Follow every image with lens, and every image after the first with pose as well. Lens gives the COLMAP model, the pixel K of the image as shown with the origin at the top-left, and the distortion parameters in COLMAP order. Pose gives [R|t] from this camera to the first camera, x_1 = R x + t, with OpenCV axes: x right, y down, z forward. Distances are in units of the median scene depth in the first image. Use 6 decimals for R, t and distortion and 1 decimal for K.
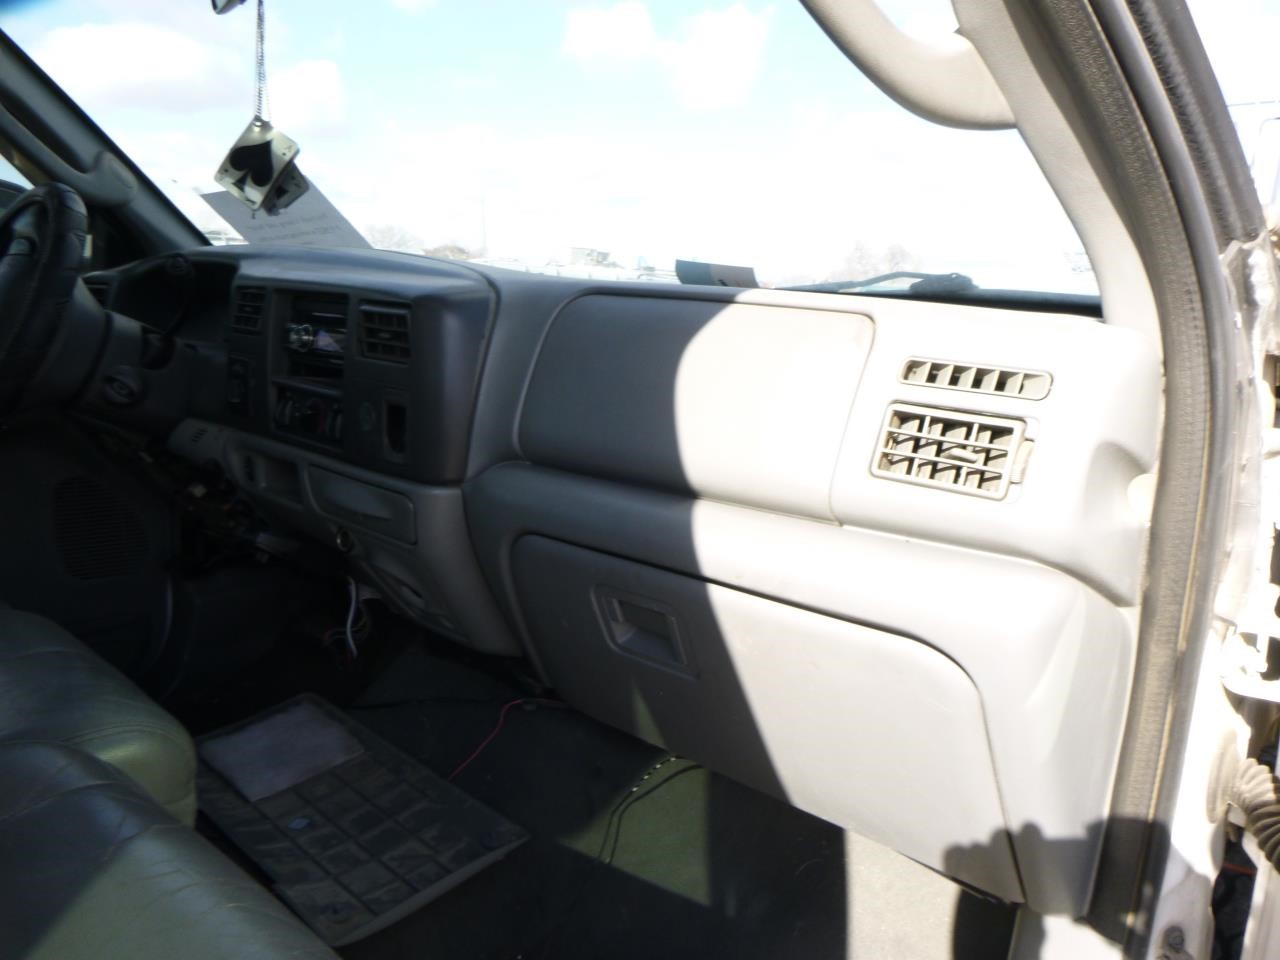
lens RADIAL K [[963.2, 0, 642.4], [0, 963.2, 474.6], [0, 0, 1]] dist [0.004037, -0.049663]
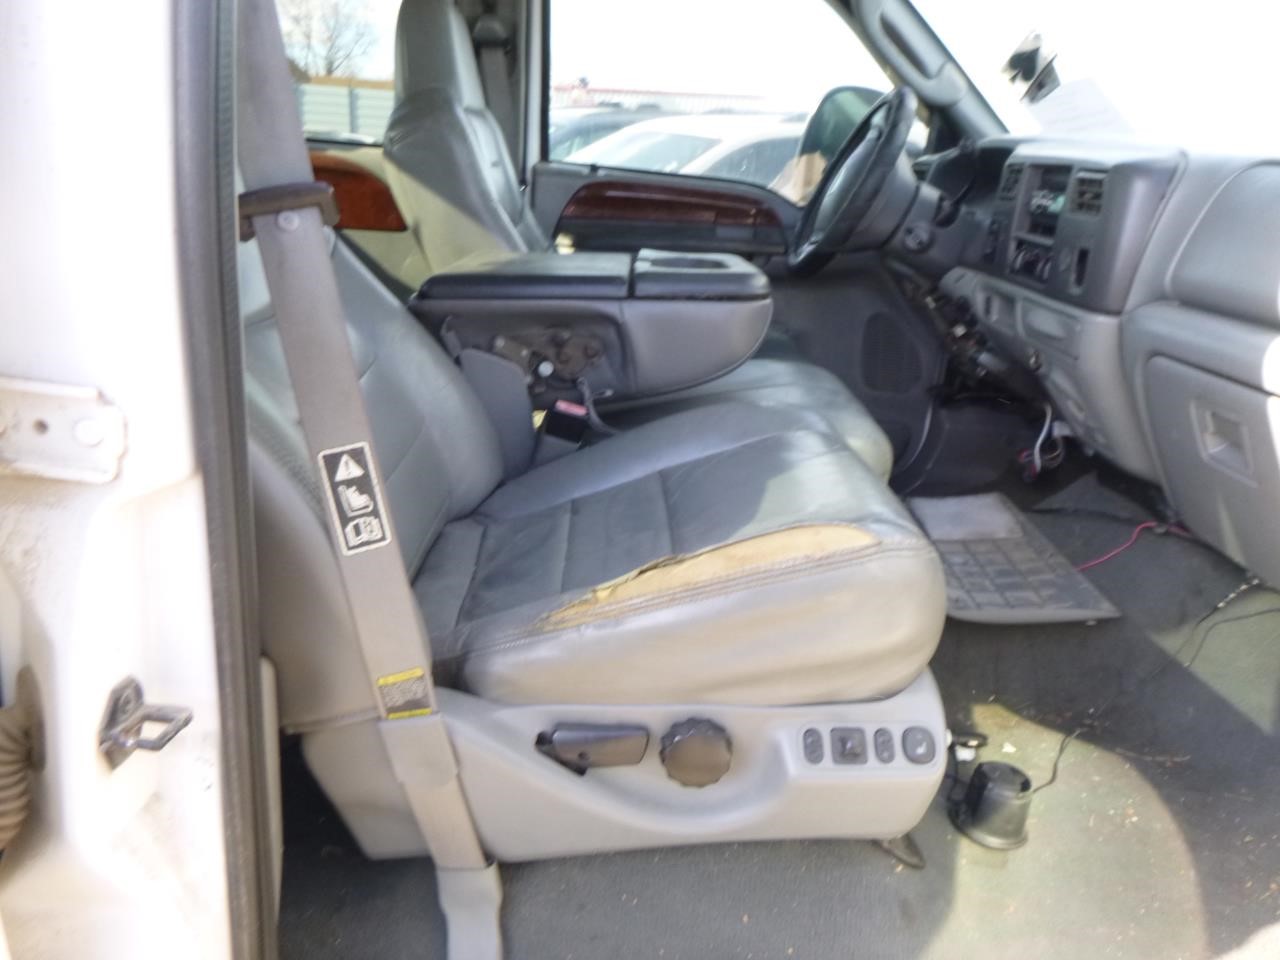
lens RADIAL K [[963.2, 0, 642.4], [0, 963.2, 474.6], [0, 0, 1]] dist [0.004037, -0.049663]
pose [[0.682508, 0.230318, -0.693640, 0.257787], [-0.170139, 0.973044, 0.155684, 0.102804], [0.710800, 0.011760, 0.703296, -0.287152]]
